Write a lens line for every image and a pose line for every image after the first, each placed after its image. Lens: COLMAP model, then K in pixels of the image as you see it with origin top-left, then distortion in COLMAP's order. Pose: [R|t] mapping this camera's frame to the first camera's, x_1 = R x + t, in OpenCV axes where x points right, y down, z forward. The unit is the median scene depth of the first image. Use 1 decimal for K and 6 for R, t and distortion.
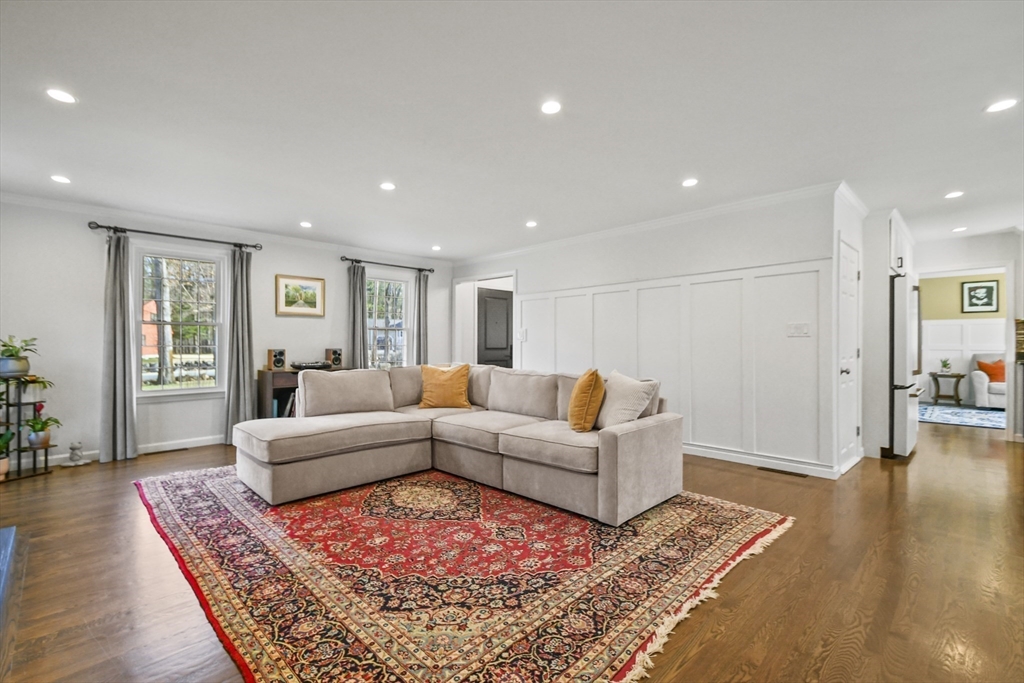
lens RADIAL K [[456.0, 0, 483.5], [0, 456.0, 343.0], [0, 0, 1]] dist [0.024093, -0.009706]
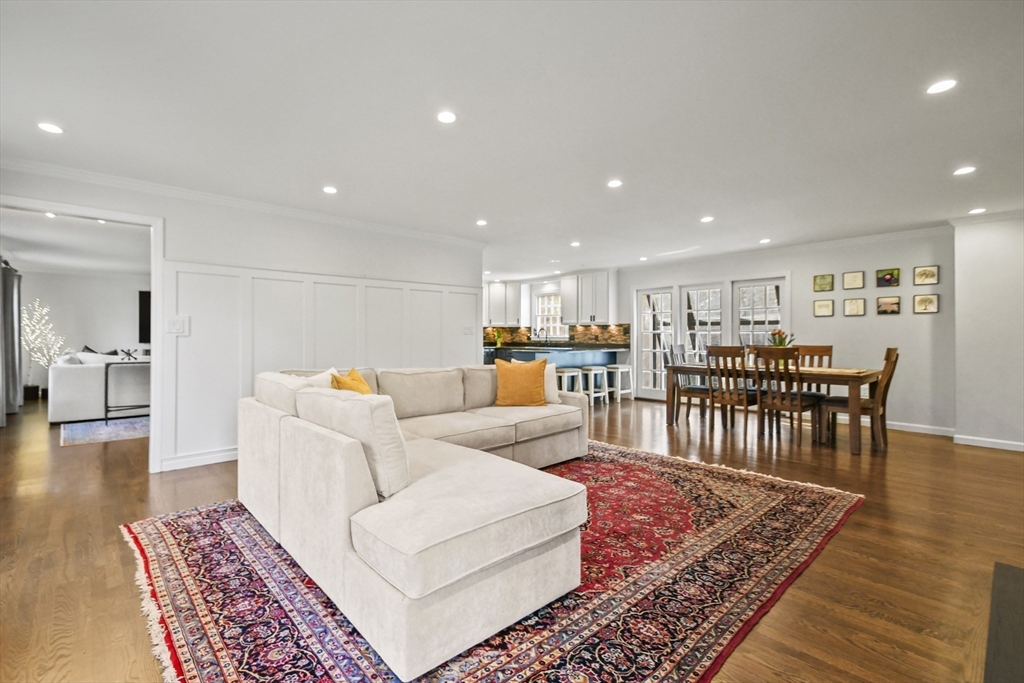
lens RADIAL K [[454.9, 0, 506.1], [0, 454.9, 337.3], [0, 0, 1]] dist [-0.001583, -0.000495]
pose [[0.016451, 0.000963, 0.999864, -0.966422], [0.001443, 0.999998, -0.000987, -0.000425], [-0.999864, 0.001459, 0.016449, 0.951545]]
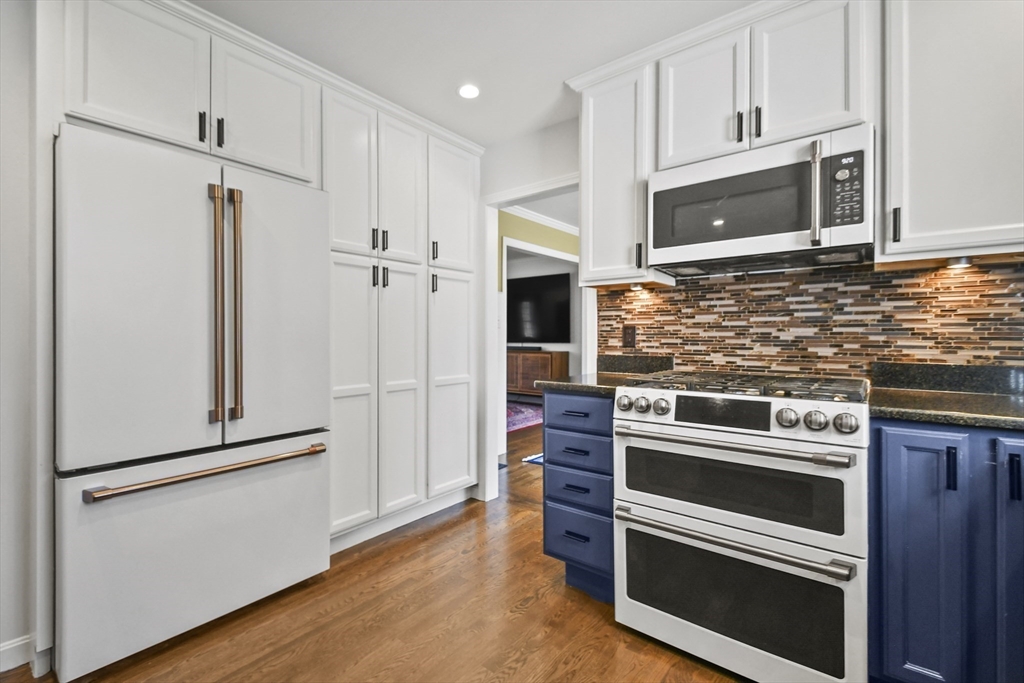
lens RADIAL K [[454.9, 0, 495.4], [0, 454.9, 337.2], [0, 0, 1]] dist [0.013334, -0.000395]
pose [[0.992146, -0.000093, 0.125086, 1.480568], [0.000034, 1.000000, 0.000475, 0.001018], [-0.125086, -0.000467, 0.992146, 0.808514]]
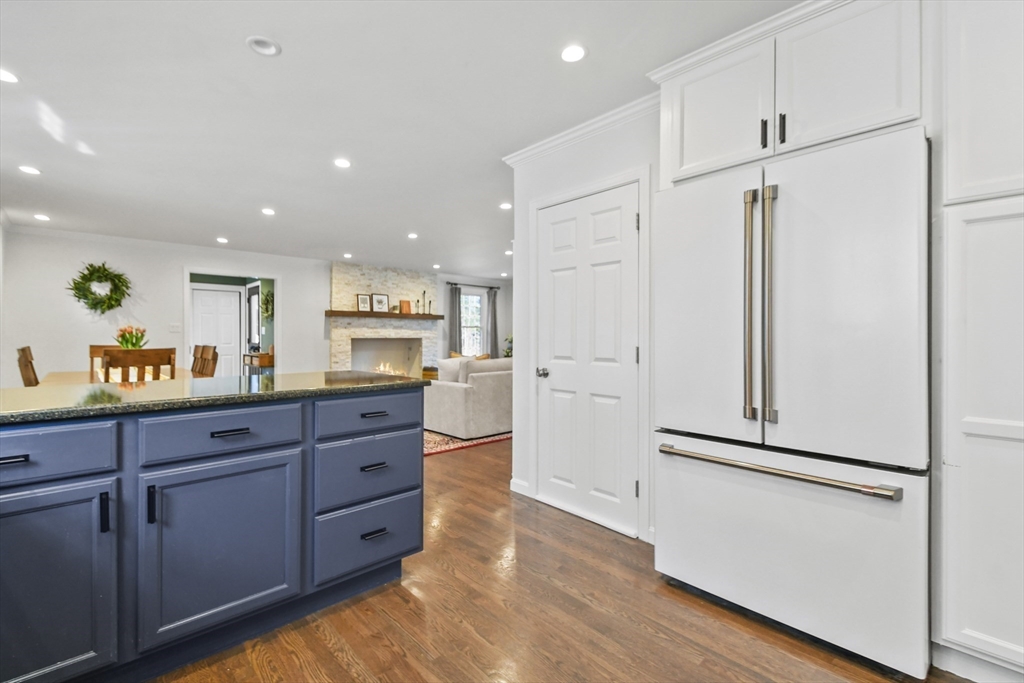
lens RADIAL K [[454.9, 0, 495.4], [0, 454.9, 337.2], [0, 0, 1]] dist [0.013334, -0.000395]
pose [[-0.024300, 0.000300, -0.999705, 1.752123], [-0.001679, 0.999999, 0.000341, 0.001521], [0.999703, 0.001687, -0.024300, 1.056914]]
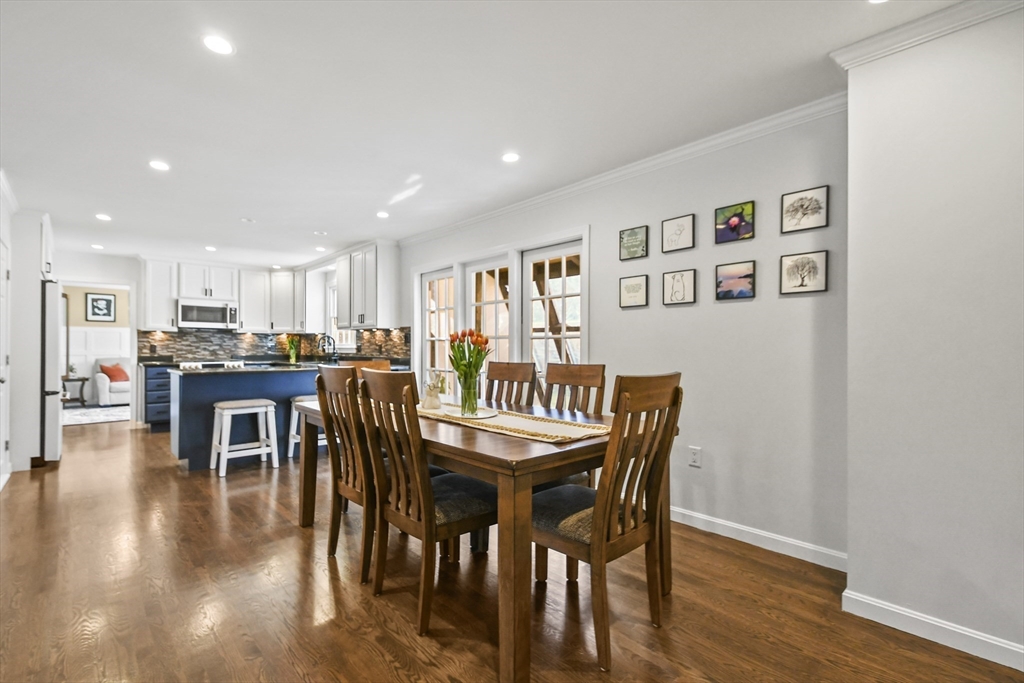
lens RADIAL K [[463.7, 0, 503.1], [0, 463.7, 346.3], [0, 0, 1]] dist [0.013948, -0.000385]
pose [[0.014041, 0.004666, 0.999891, -0.127341], [0.000439, 0.999989, -0.004673, -0.000301], [-0.999901, 0.000505, 0.014038, 0.010790]]
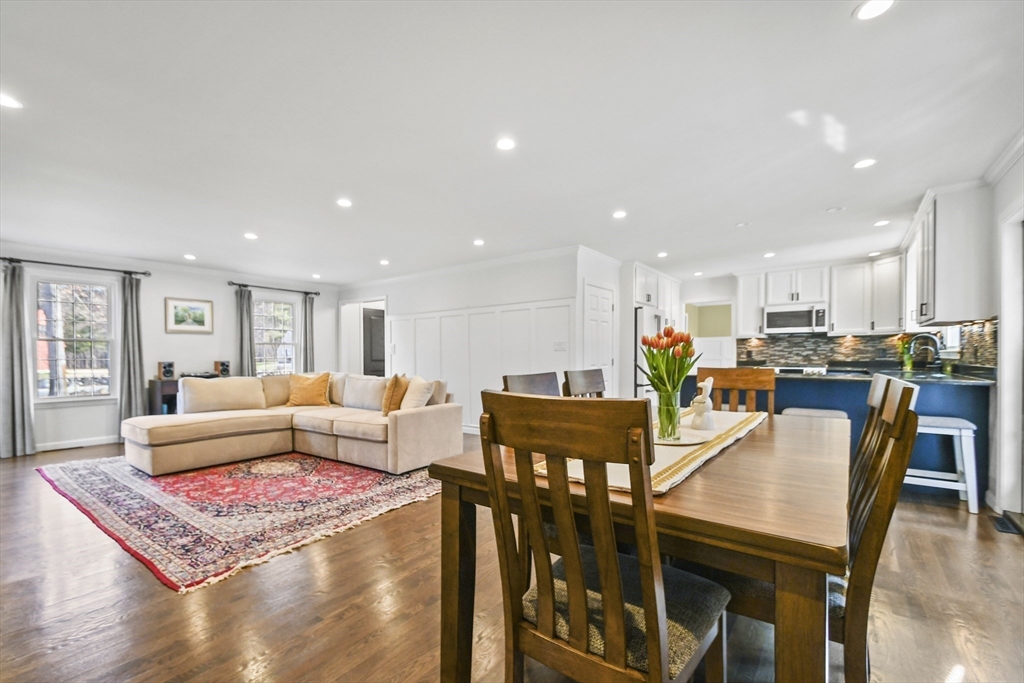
lens RADIAL K [[454.5, 0, 488.2], [0, 454.5, 364.8], [0, 0, 1]] dist [0.035902, -0.020533]
pose [[0.989013, -0.007222, 0.147654, 0.280149], [0.004367, 0.999797, 0.019655, 0.002388], [-0.147766, -0.018794, 0.988844, -0.423840]]
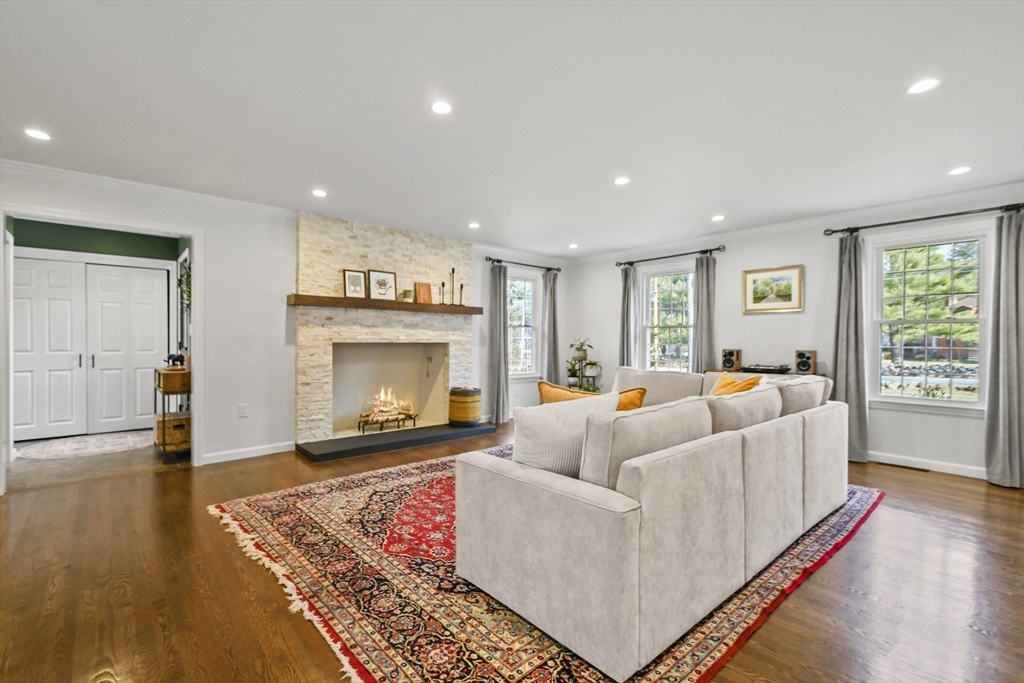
lens RADIAL K [[456.4, 0, 503.2], [0, 456.4, 344.0], [0, 0, 1]] dist [0.015480, 0.000088]
pose [[-0.043727, 0.008181, -0.999010, 0.817944], [-0.007773, 0.999933, 0.008528, -0.003100], [0.999013, 0.008138, -0.043661, 0.845433]]
